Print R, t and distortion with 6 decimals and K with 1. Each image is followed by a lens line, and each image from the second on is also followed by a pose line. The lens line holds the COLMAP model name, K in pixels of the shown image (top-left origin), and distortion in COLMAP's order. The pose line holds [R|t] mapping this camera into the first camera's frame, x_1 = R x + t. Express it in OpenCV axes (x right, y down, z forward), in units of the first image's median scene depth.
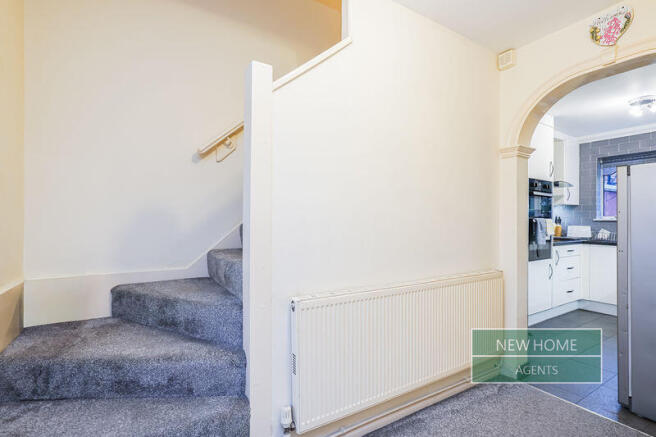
lens RADIAL K [[303.8, 0, 328.0], [0, 303.8, 218.5], [0, 0, 1]] dist [-0.001412, 0.000294]
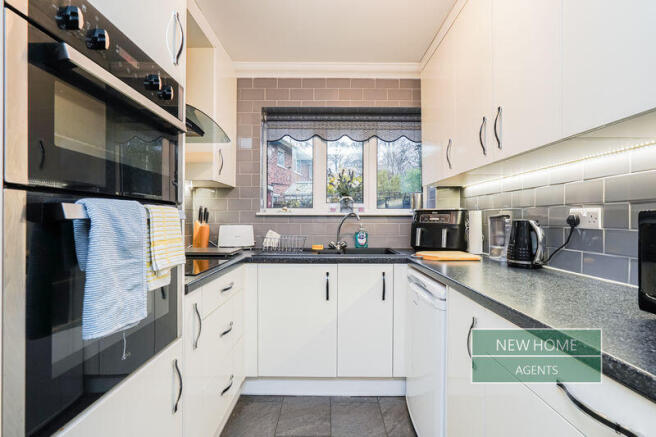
lens RADIAL K [[303.8, 0, 328.0], [0, 303.8, 218.5], [0, 0, 1]] dist [-0.001412, 0.000294]
pose [[0.521451, -0.008007, 0.853244, 0.454574], [-0.004529, 0.999916, 0.012151, 0.005296], [-0.853269, -0.010200, 0.521371, 0.585009]]
